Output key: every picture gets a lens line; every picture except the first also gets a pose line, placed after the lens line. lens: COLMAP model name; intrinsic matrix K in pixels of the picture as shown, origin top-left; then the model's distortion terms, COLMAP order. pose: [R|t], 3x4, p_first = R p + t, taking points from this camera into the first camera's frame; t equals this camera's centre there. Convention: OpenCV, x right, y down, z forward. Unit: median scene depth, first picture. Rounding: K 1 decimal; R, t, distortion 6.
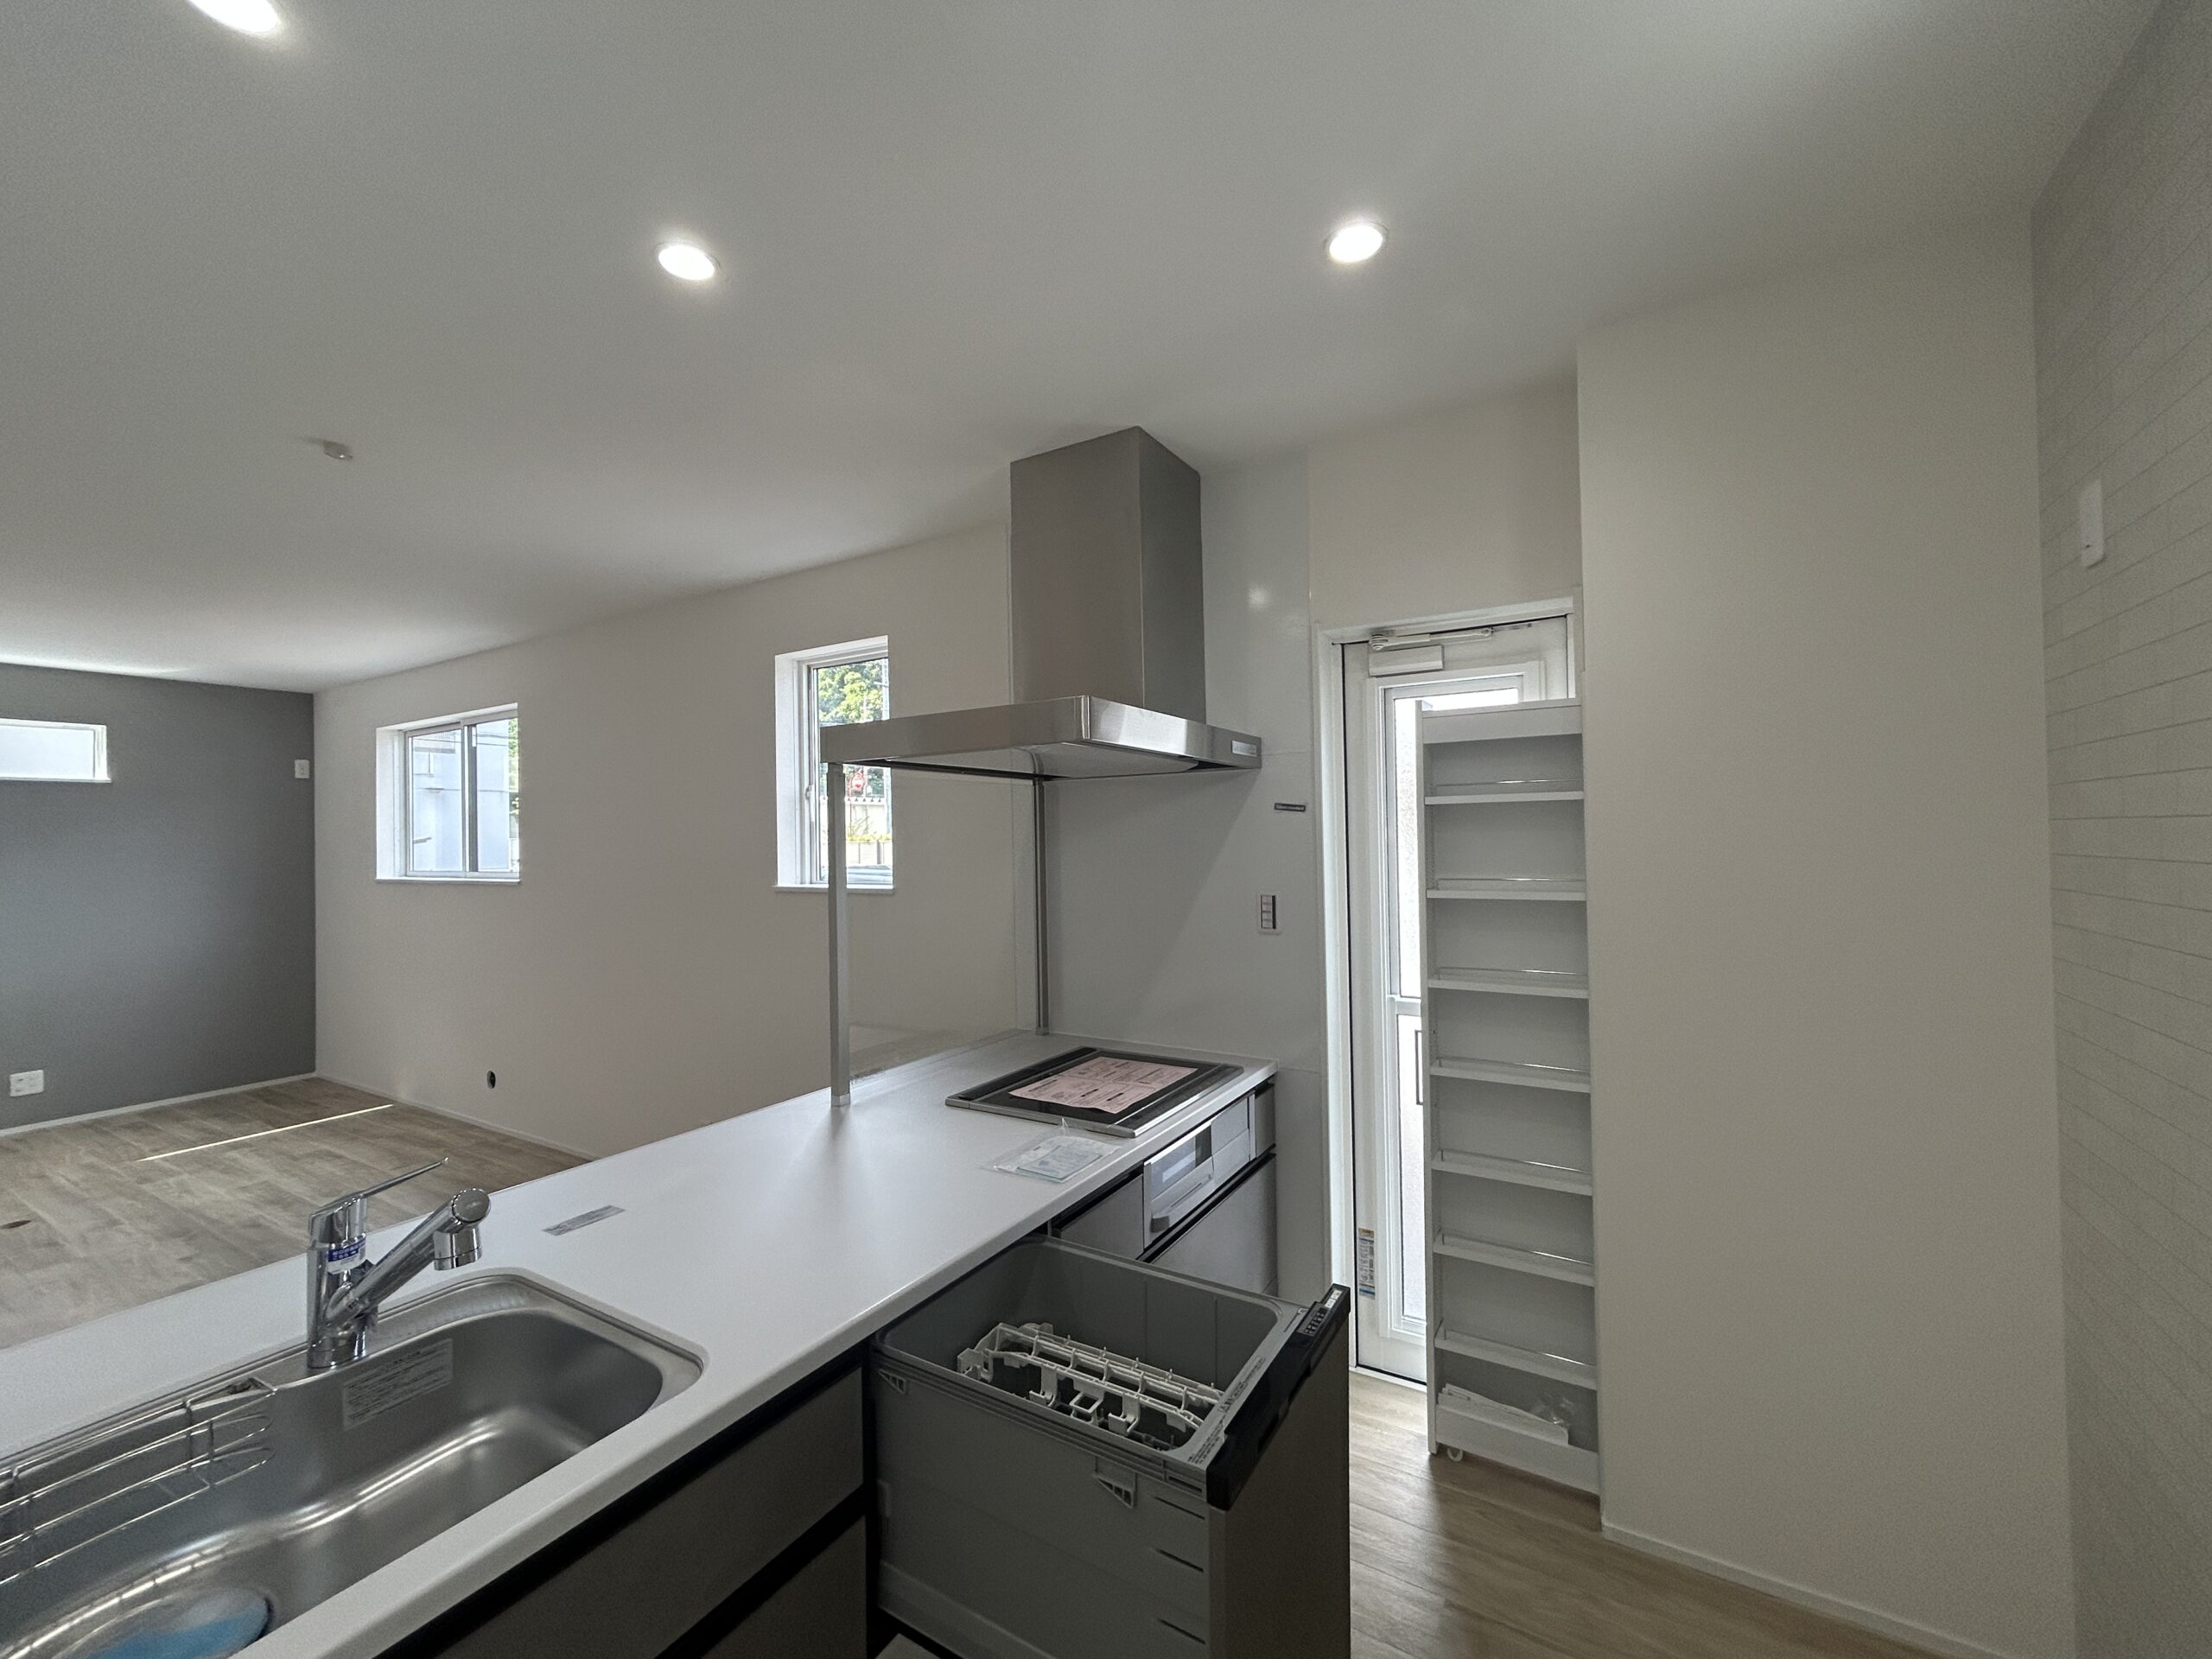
lens RADIAL K [[897.9, 0, 1104.5], [0, 897.9, 825.7], [0, 0, 1]] dist [0.002557, -0.000157]
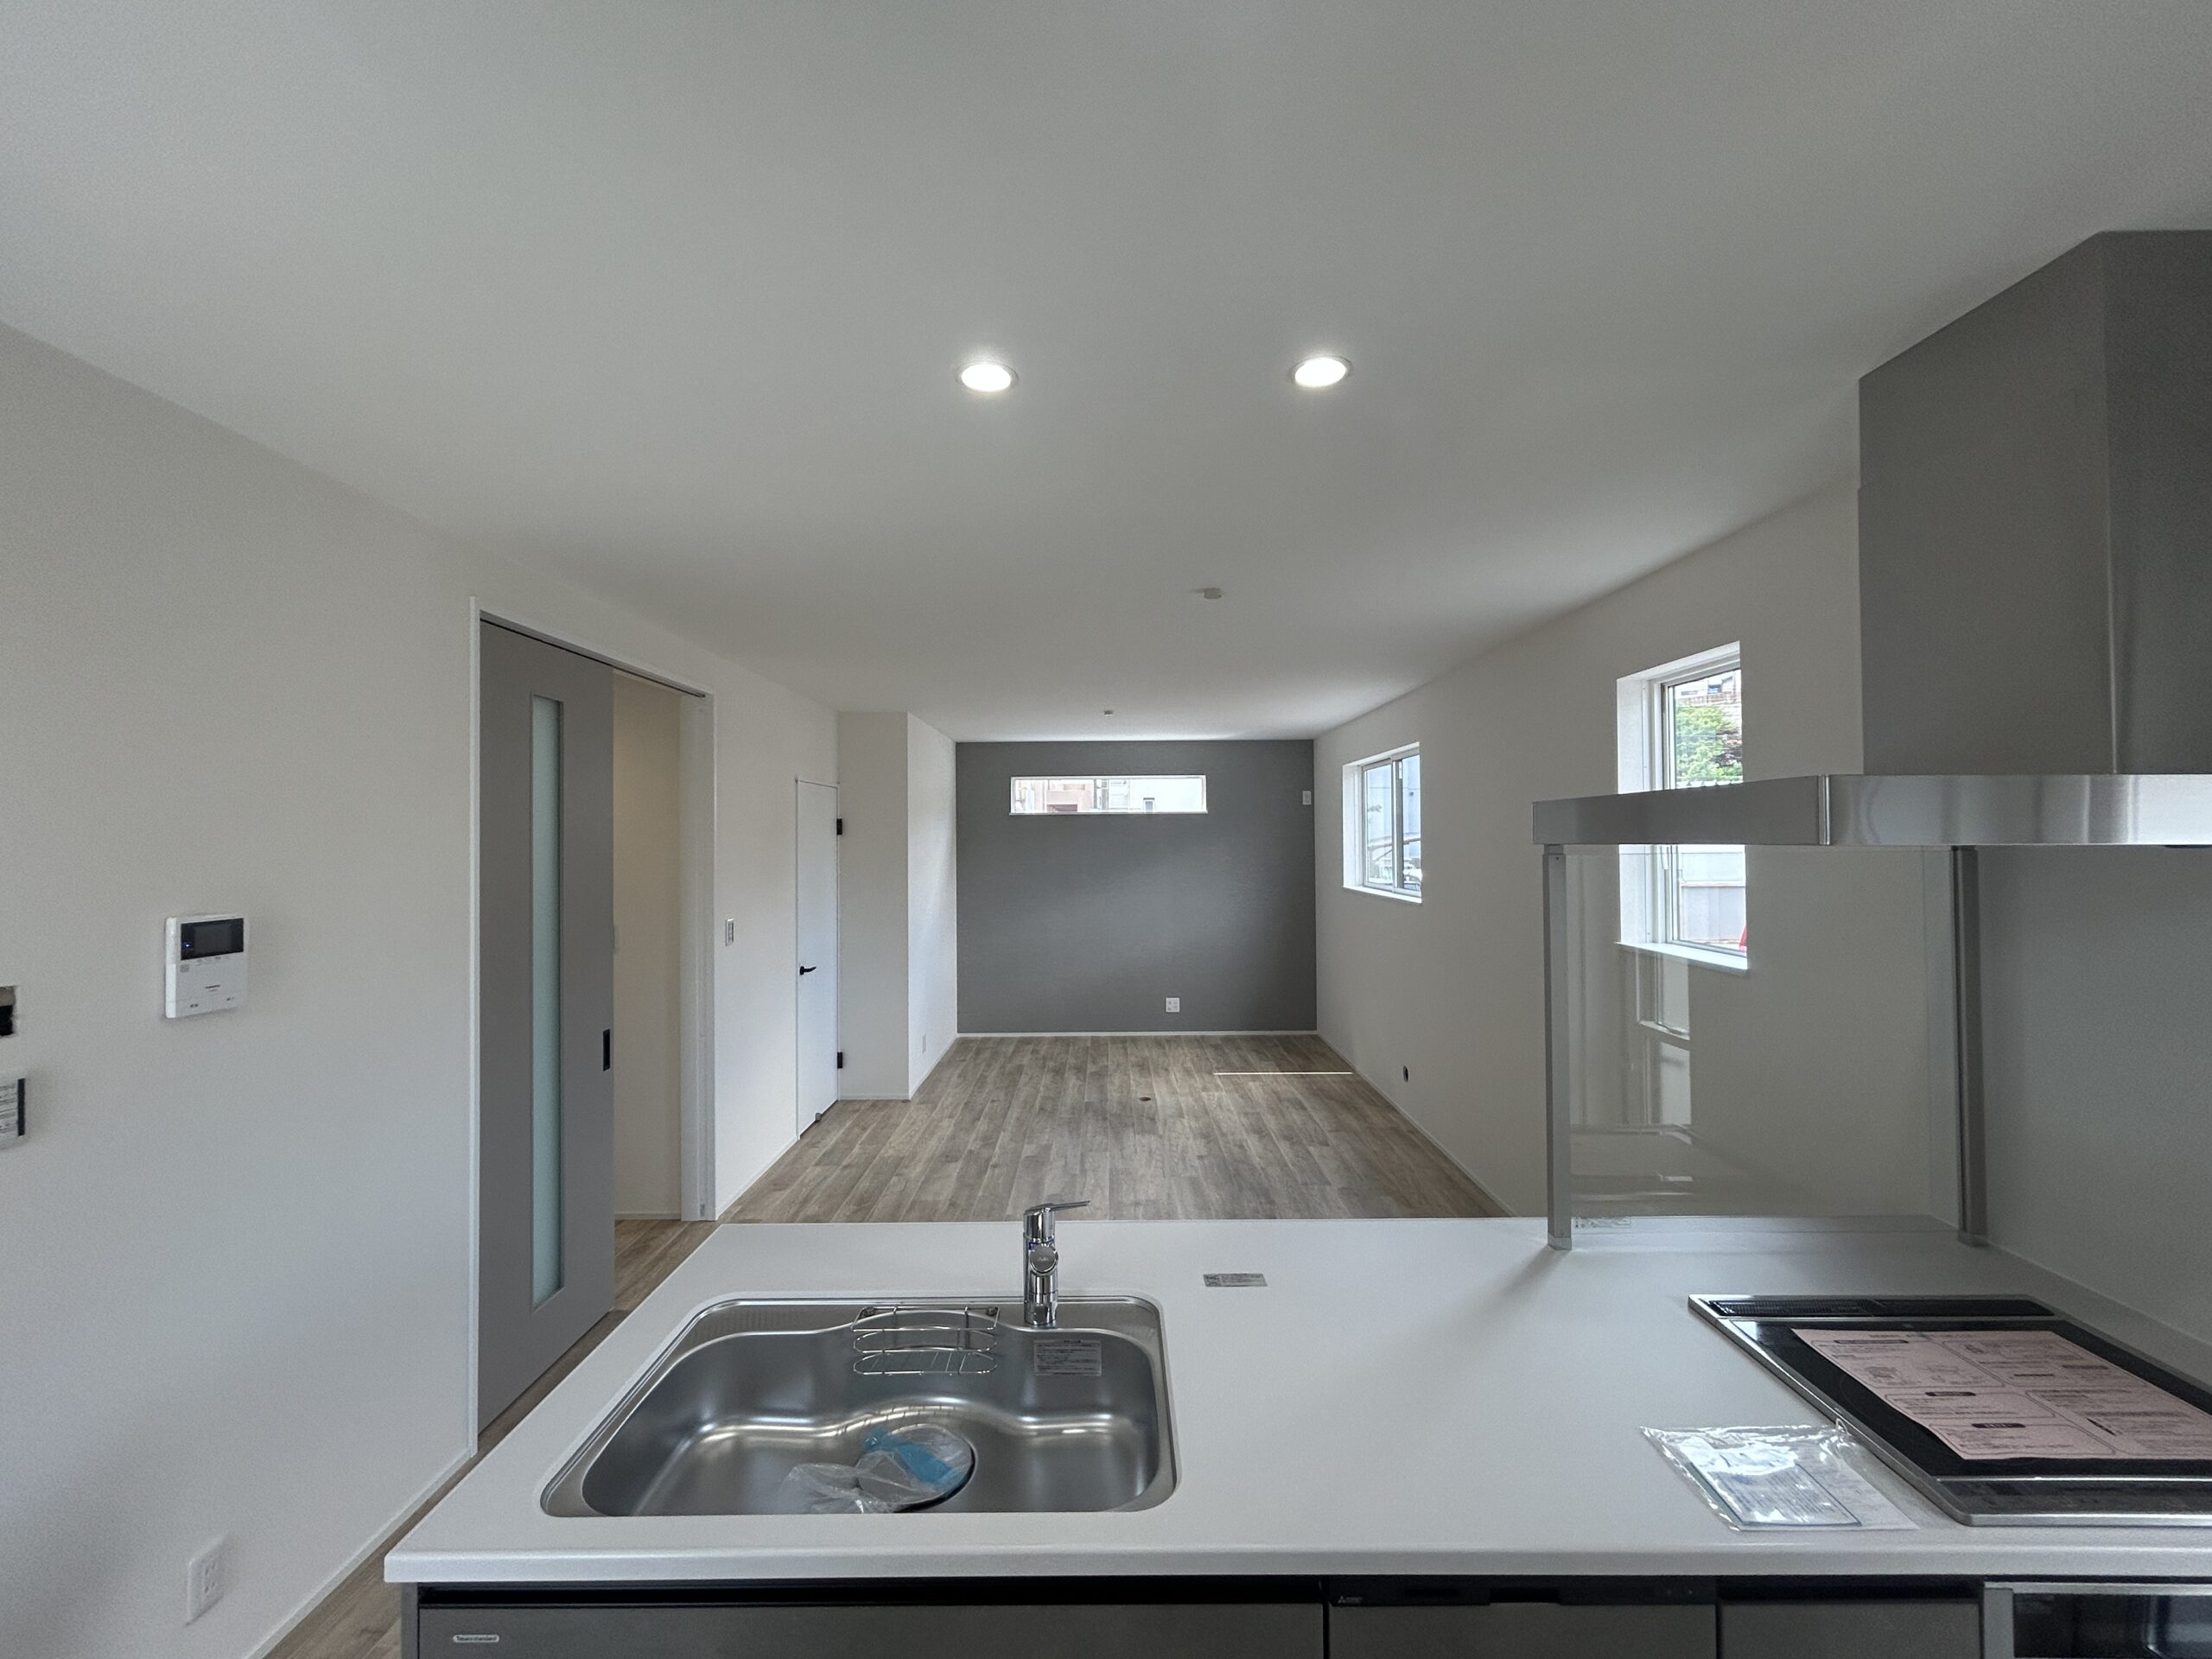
lens RADIAL K [[897.9, 0, 1108.5], [0, 897.9, 820.0], [0, 0, 1]] dist [0.002557, -0.000157]
pose [[0.520168, -0.003340, -0.854058, 0.135500], [0.008322, 0.999965, 0.001158, -0.062354], [0.854024, -0.007710, 0.520177, 0.129463]]
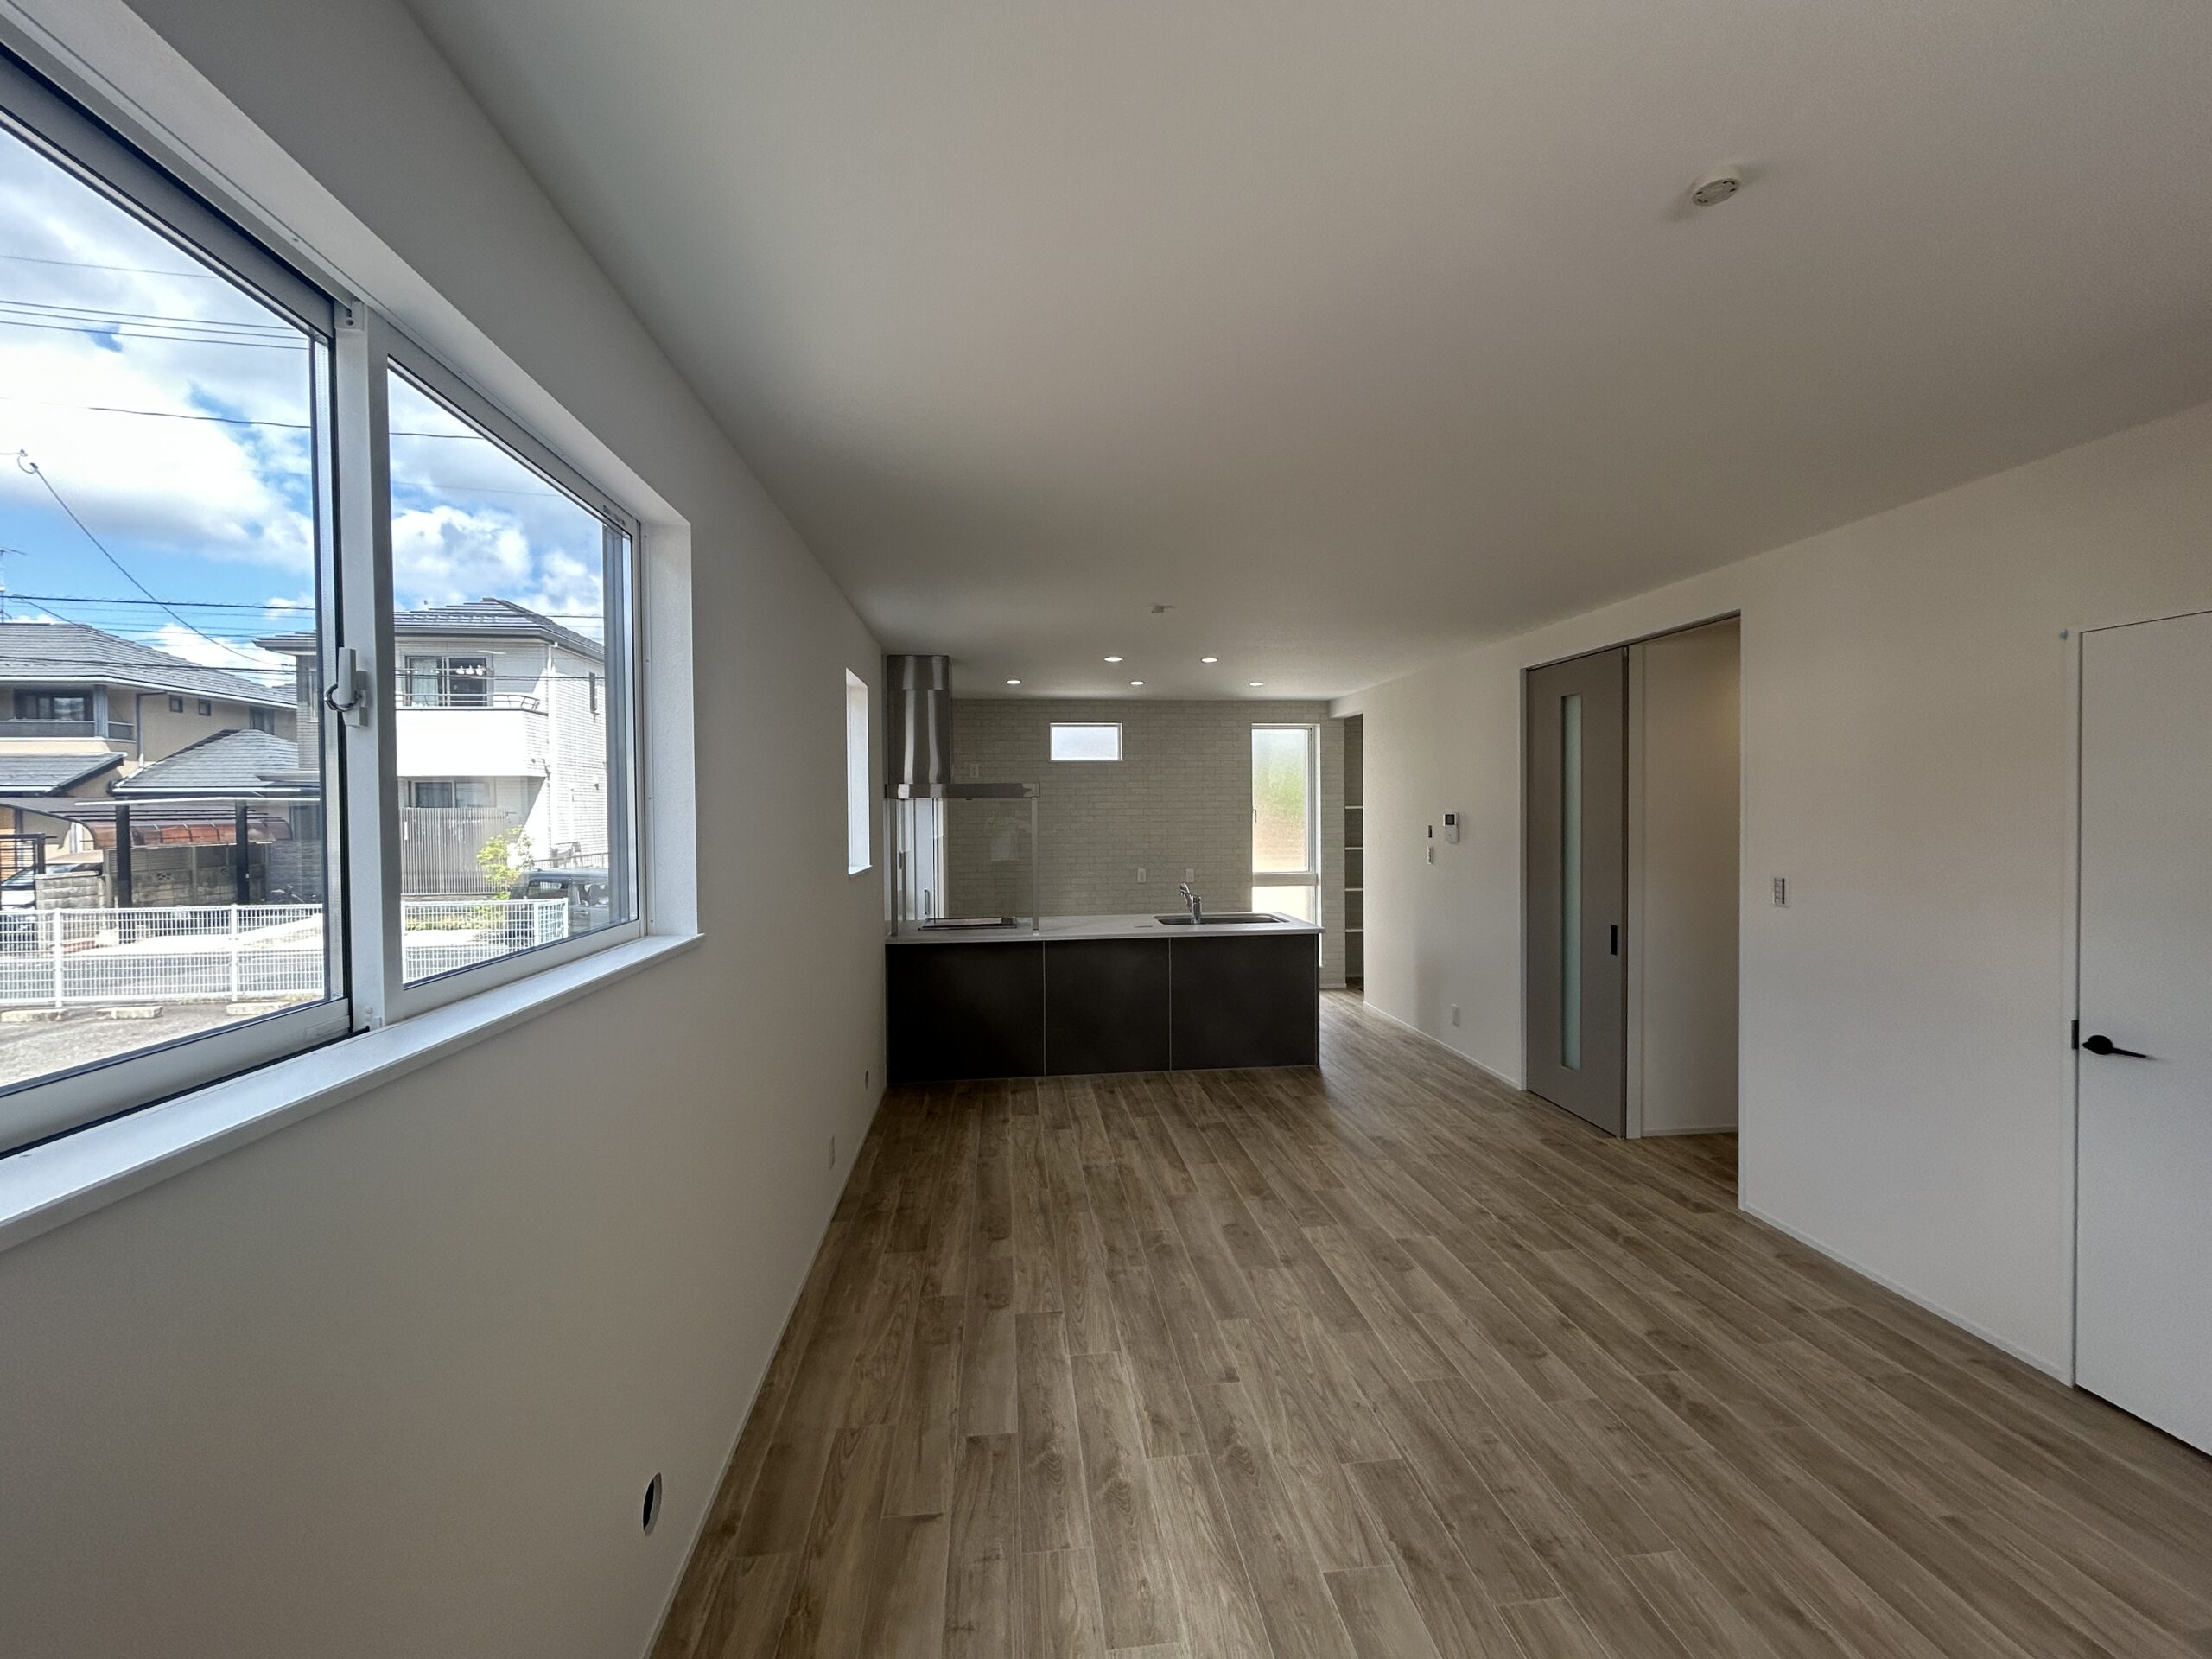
lens RADIAL K [[897.9, 0, 1104.3], [0, 897.9, 829.1], [0, 0, 1]] dist [0.002557, -0.000157]
pose [[-0.612151, 0.008323, 0.790697, -1.562920], [0.011475, 0.999933, -0.001641, 0.017110], [-0.790658, 0.008068, -0.612205, 1.550844]]
